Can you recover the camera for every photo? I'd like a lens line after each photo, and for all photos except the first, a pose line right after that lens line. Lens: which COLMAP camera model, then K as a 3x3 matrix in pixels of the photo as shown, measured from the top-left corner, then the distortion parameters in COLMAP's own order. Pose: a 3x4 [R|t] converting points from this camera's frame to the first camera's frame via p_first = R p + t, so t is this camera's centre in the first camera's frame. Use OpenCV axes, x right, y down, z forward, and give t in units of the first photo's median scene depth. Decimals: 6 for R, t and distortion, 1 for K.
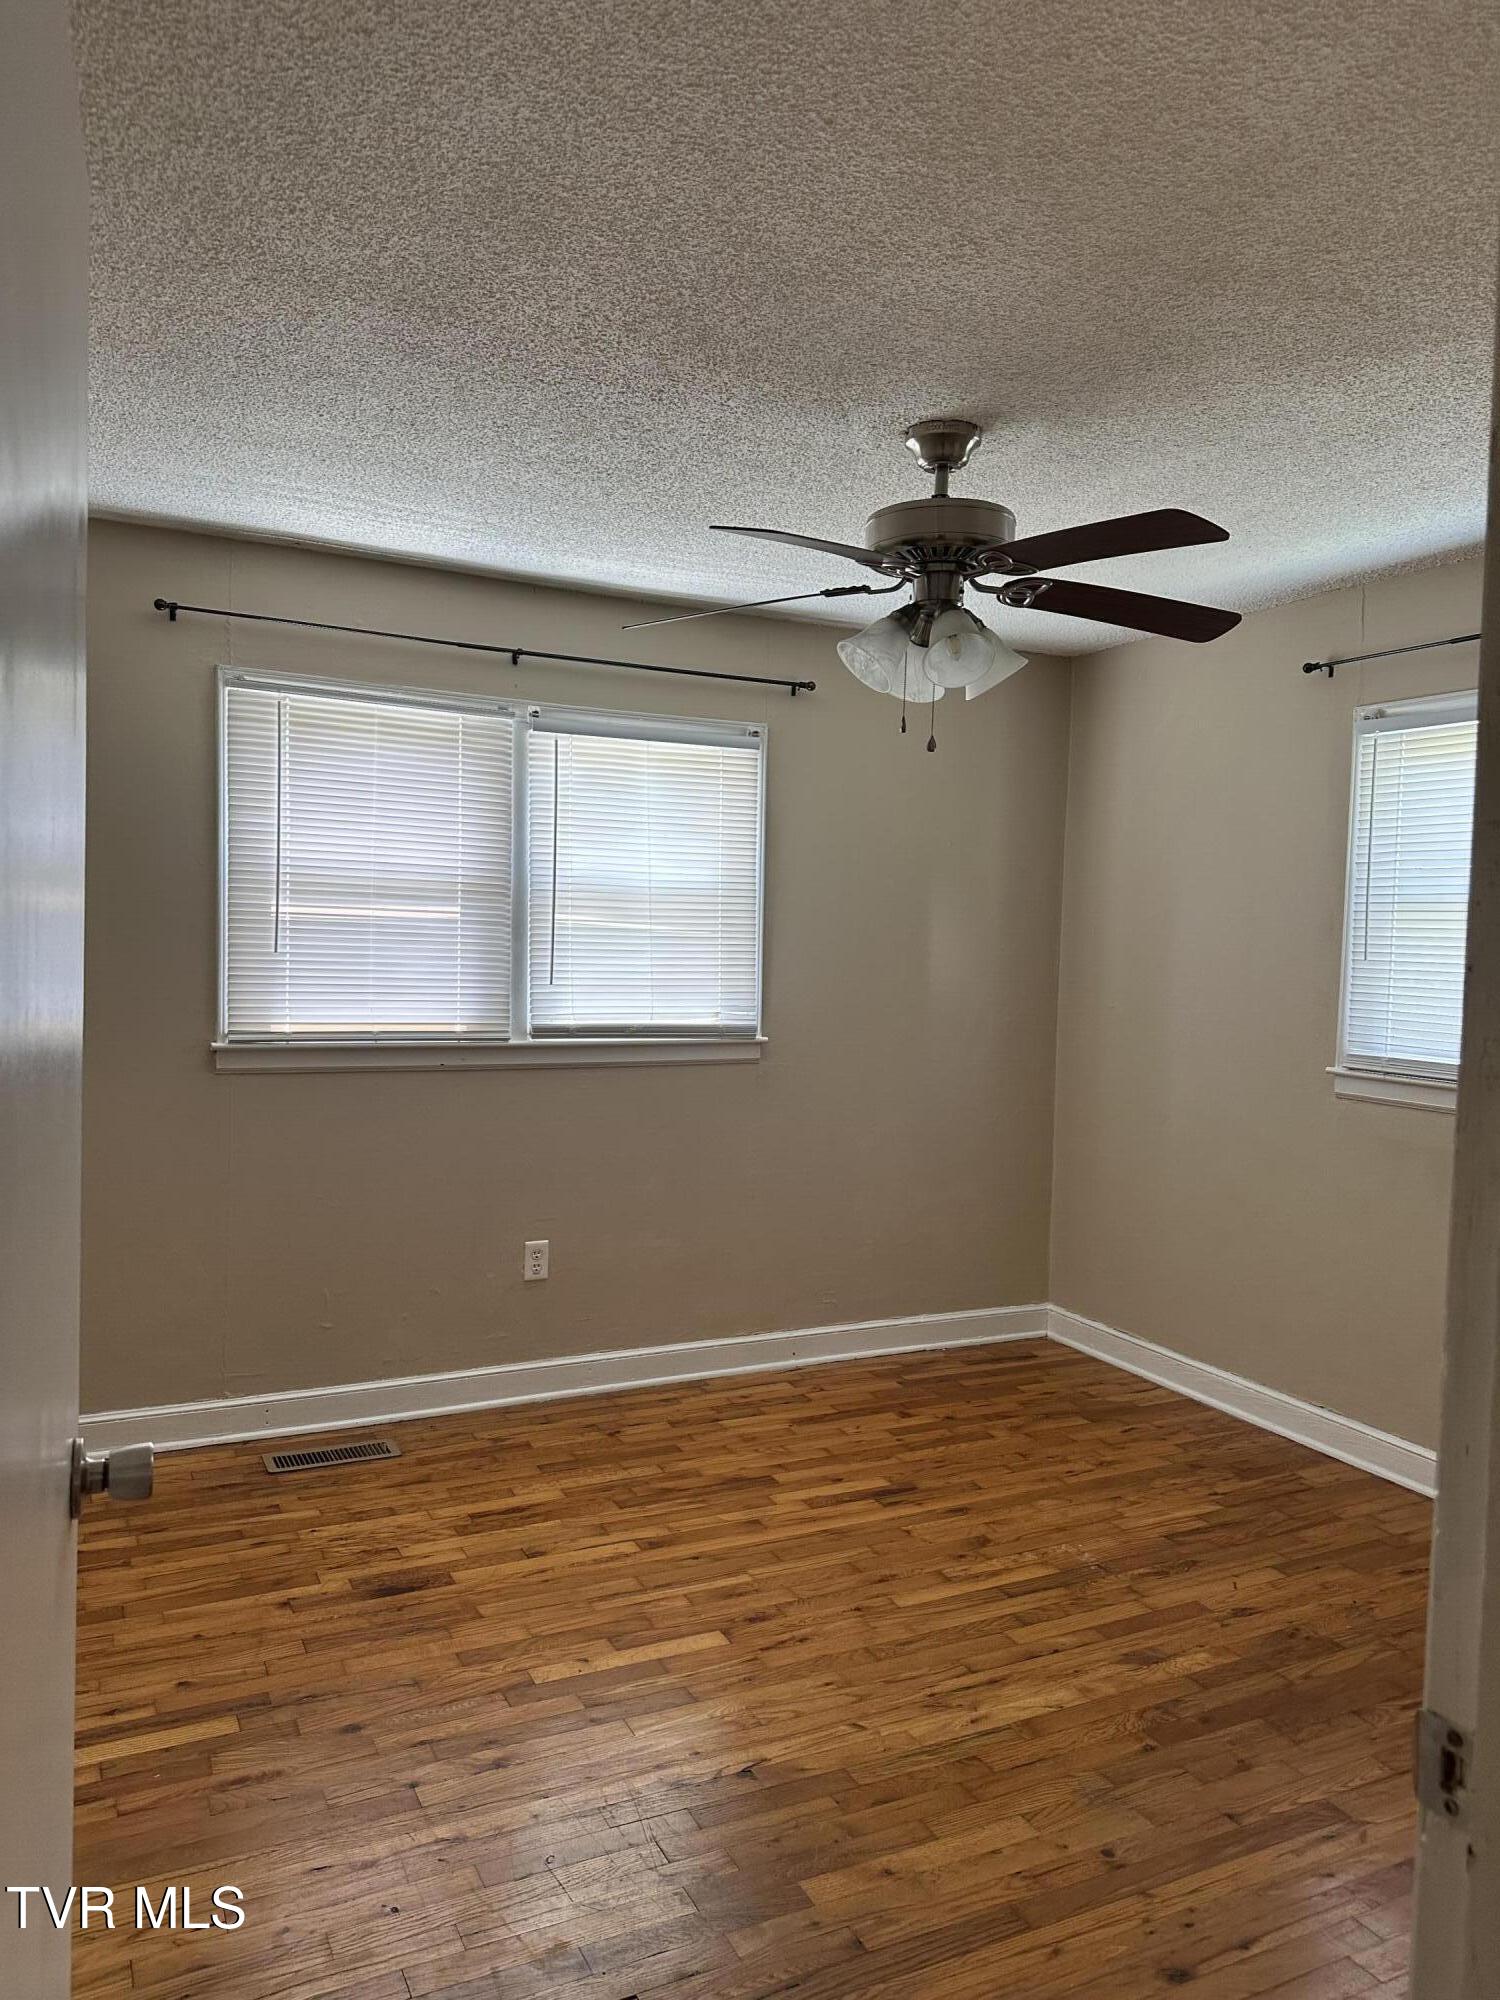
lens RADIAL K [[1422.4, 0, 743.0], [0, 1422.4, 1004.4], [0, 0, 1]] dist [0.017861, -0.020578]
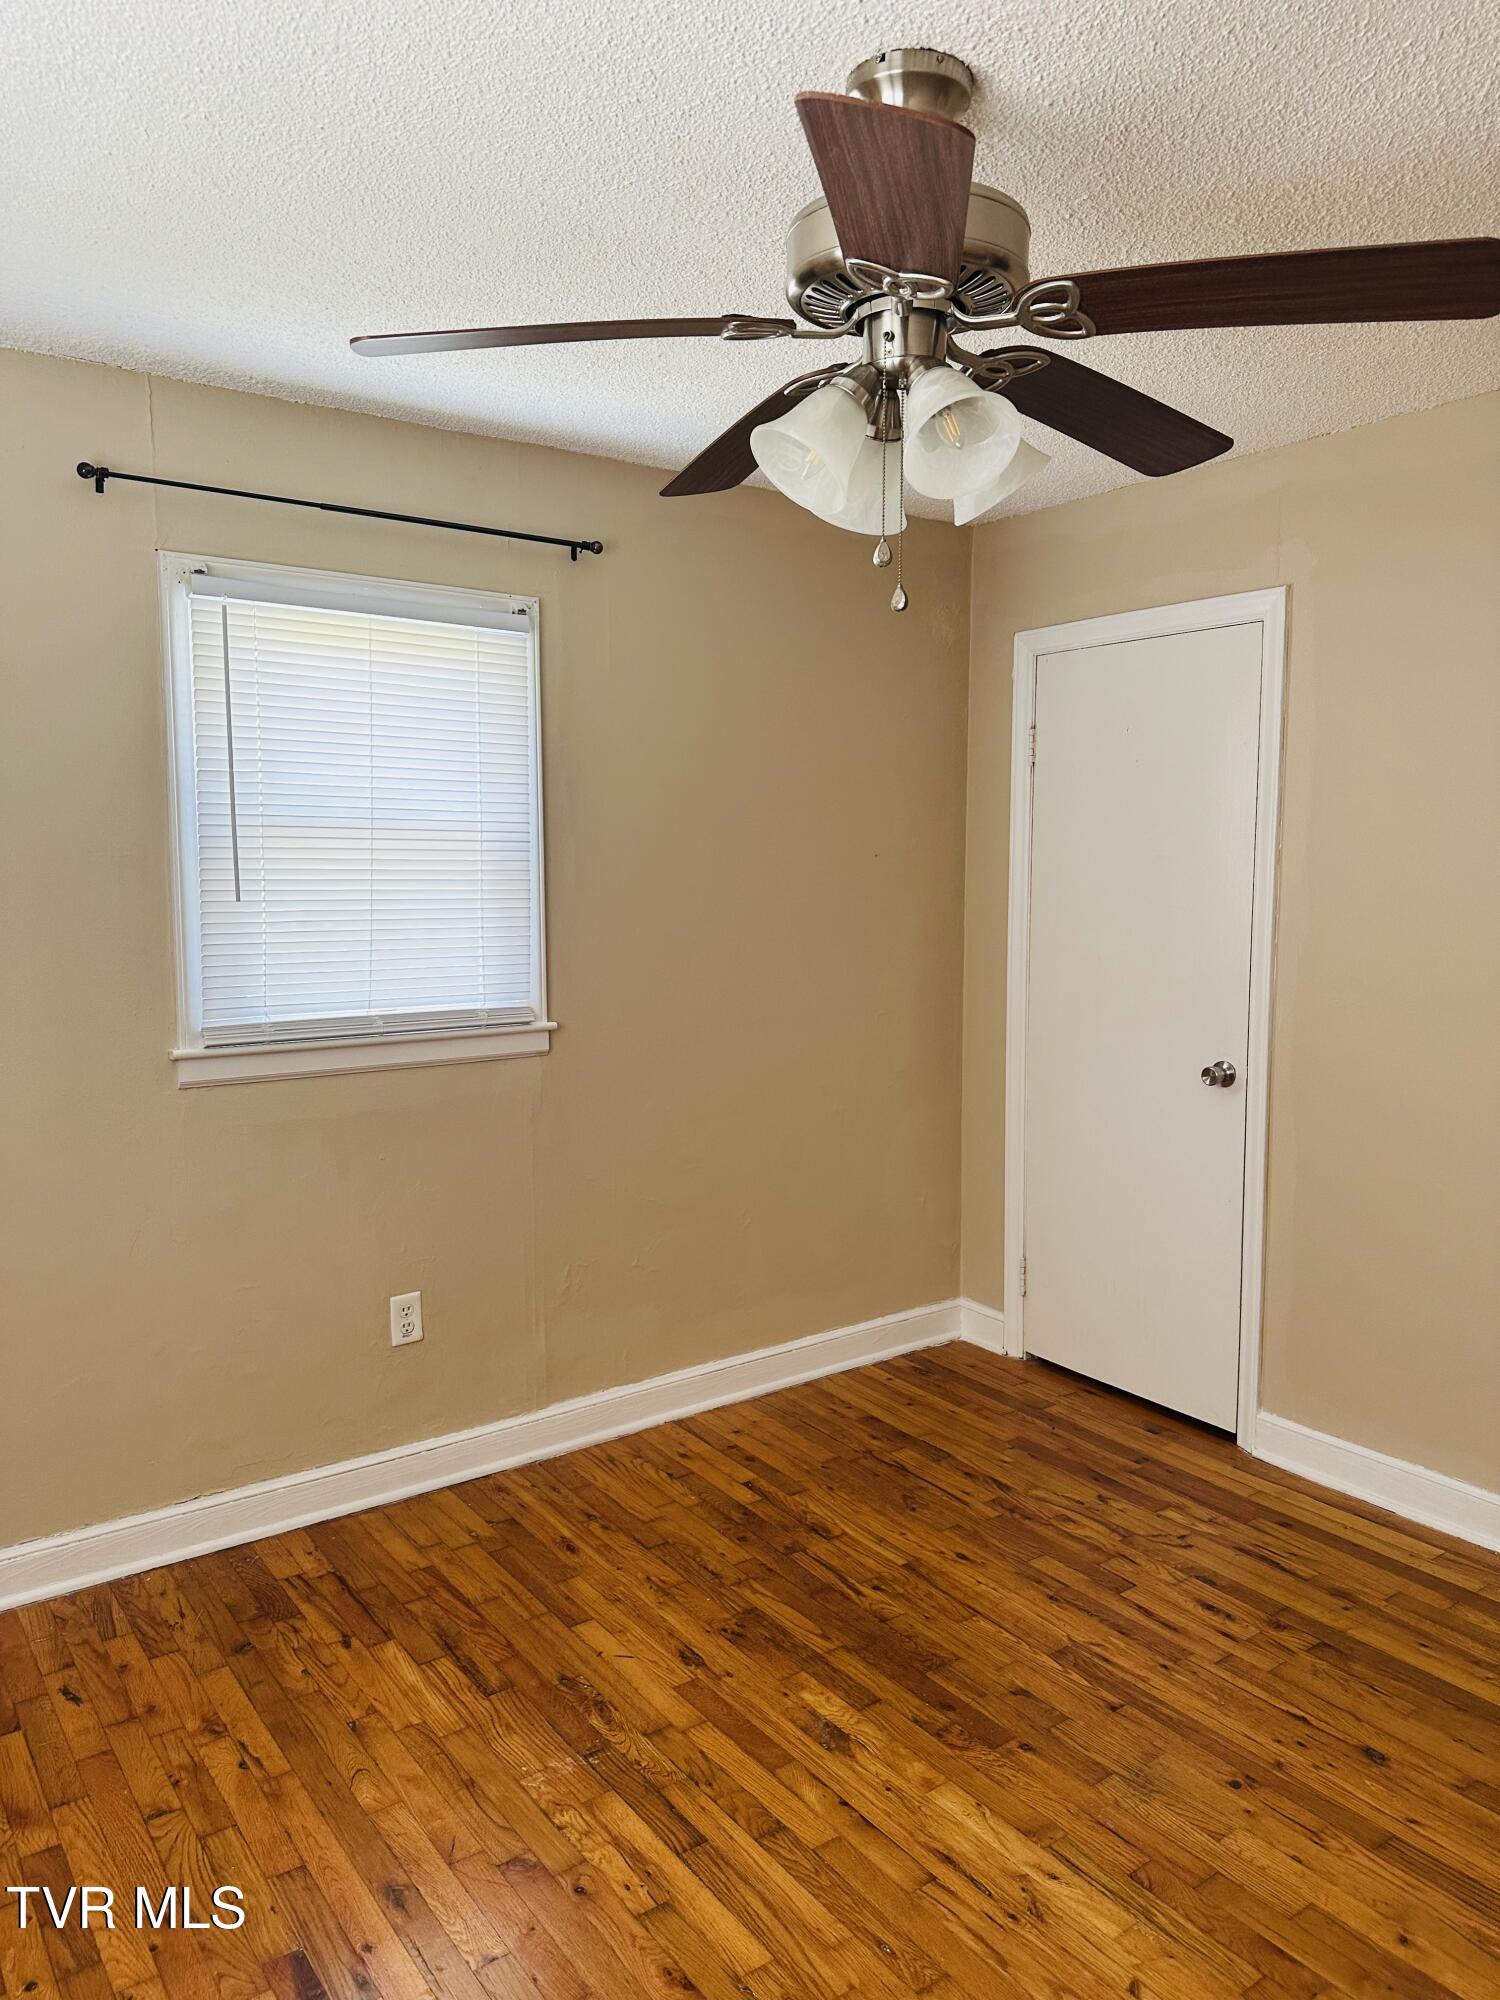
lens RADIAL K [[1418.7, 0, 750.0], [0, 1418.7, 1000.0], [0, 0, 1]] dist [0.026884, -0.035502]
pose [[-0.162131, -0.131077, 0.978025, -0.445050], [0.045800, 0.989070, 0.140150, -0.090669], [-0.985706, 0.067516, -0.154355, 1.050827]]
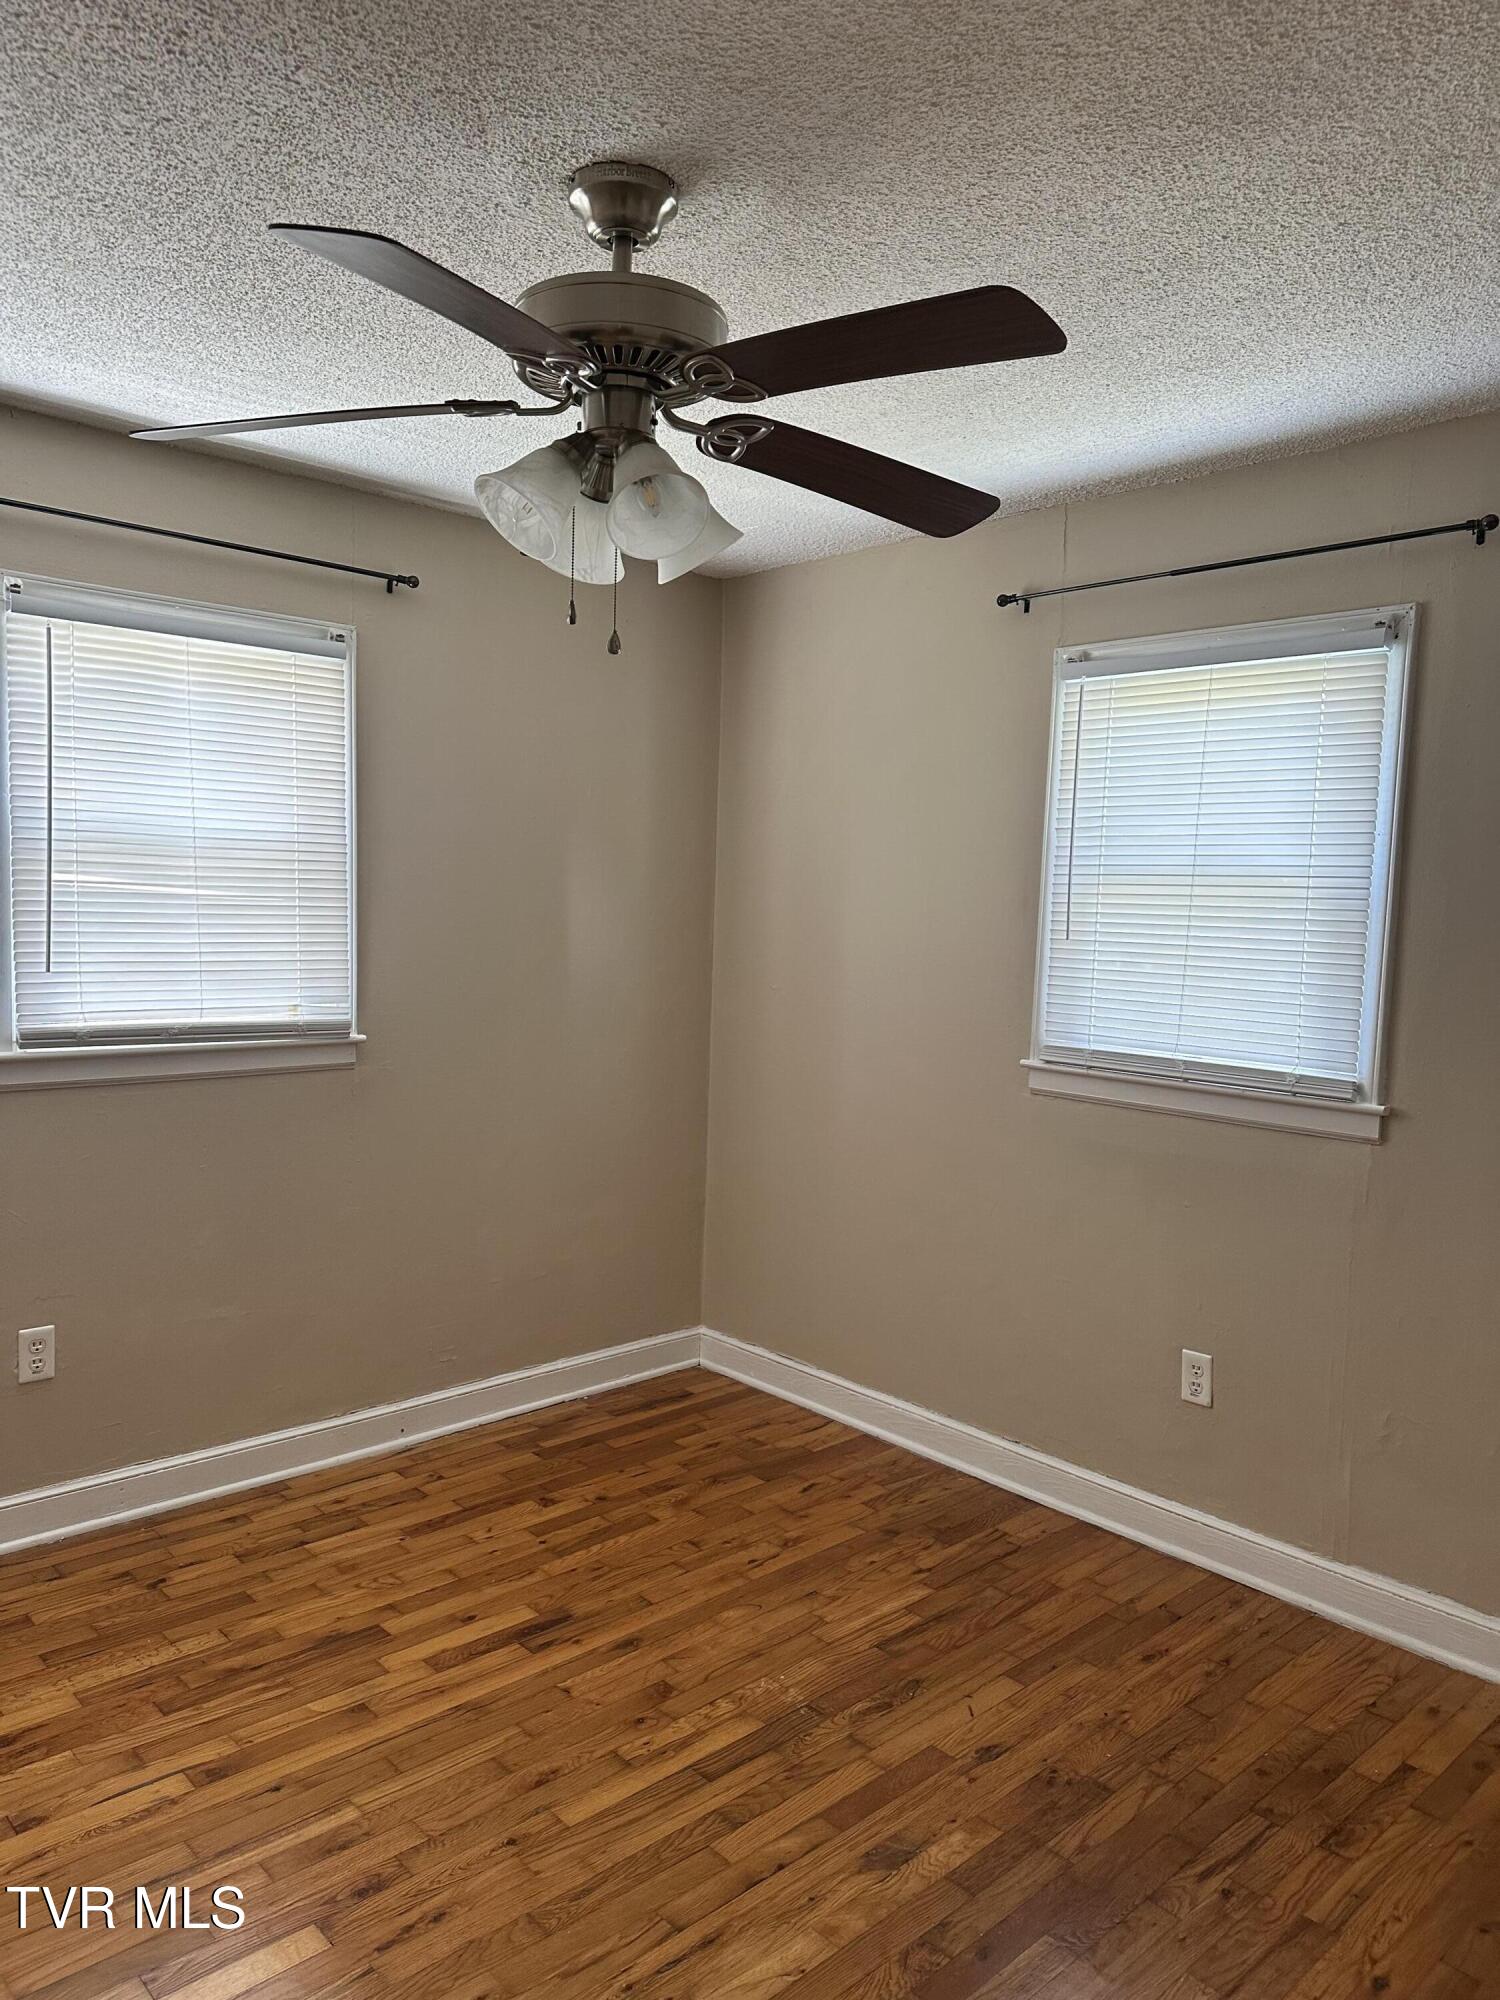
lens RADIAL K [[1416.3, 0, 743.1], [0, 1416.3, 1010.9], [0, 0, 1]] dist [0.028596, -0.042539]
pose [[0.958328, -0.016528, 0.285190, -0.006159], [0.006569, 0.999336, 0.035842, -0.024356], [-0.285593, -0.032475, 0.957801, 0.275112]]
